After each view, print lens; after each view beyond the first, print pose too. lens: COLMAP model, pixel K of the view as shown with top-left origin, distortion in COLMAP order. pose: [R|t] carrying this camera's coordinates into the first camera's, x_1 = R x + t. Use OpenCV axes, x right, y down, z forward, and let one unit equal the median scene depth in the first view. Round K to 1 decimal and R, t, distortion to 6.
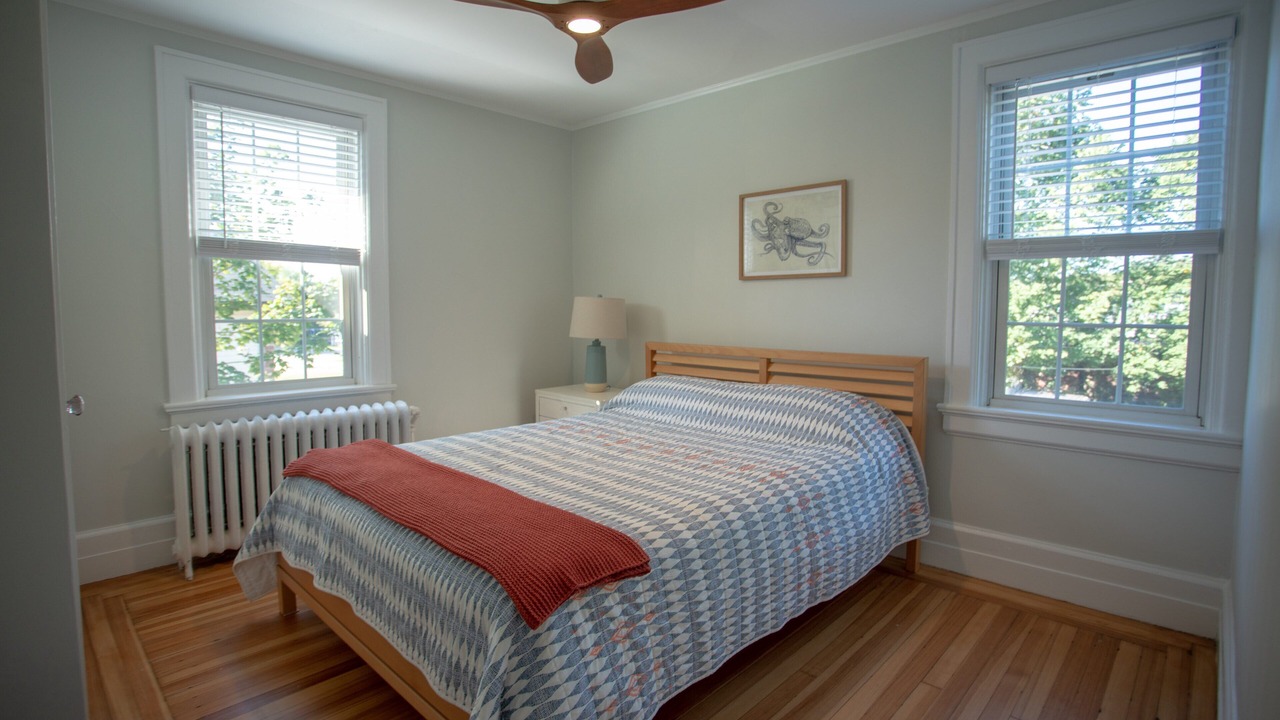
lens RADIAL K [[618.9, 0, 642.7], [0, 618.9, 356.0], [0, 0, 1]] dist [-0.075223, 0.025140]
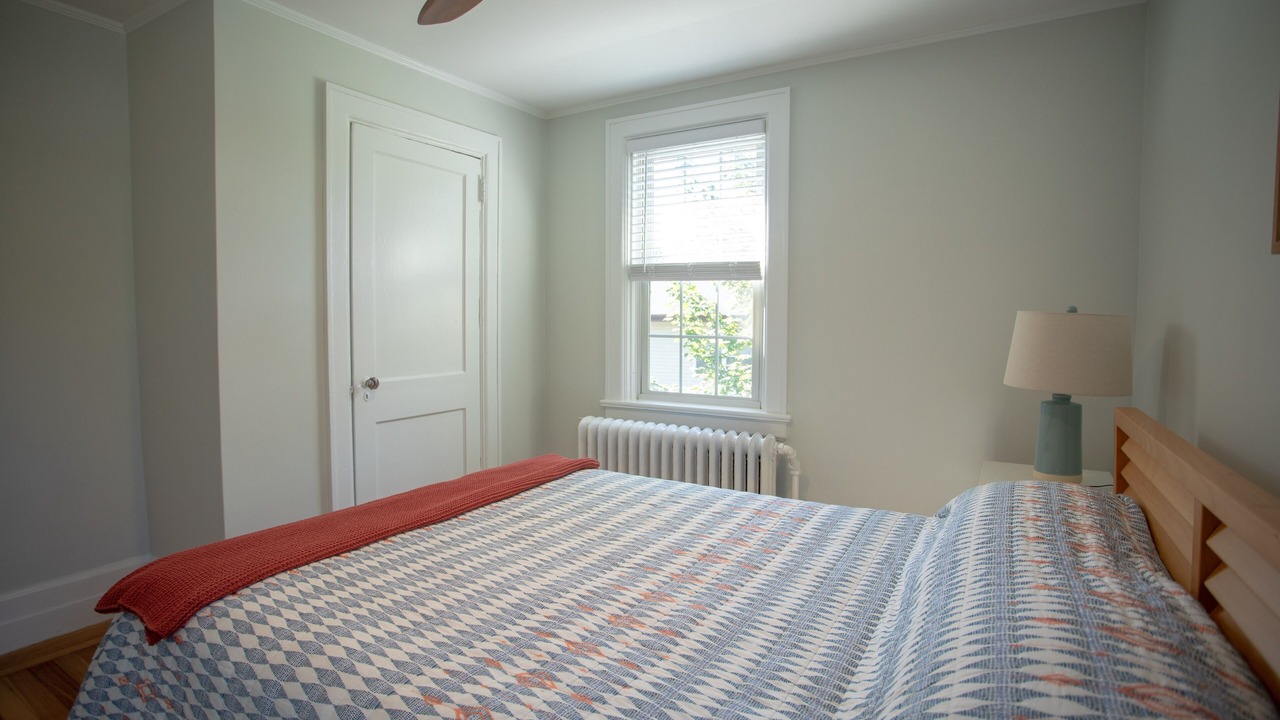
lens RADIAL K [[618.9, 0, 642.7], [0, 618.9, 356.0], [0, 0, 1]] dist [-0.075223, 0.025140]
pose [[0.202861, 0.051713, -0.977841, 0.416726], [-0.080918, 0.996074, 0.035891, -0.054377], [0.975858, 0.071844, 0.206249, 0.665508]]
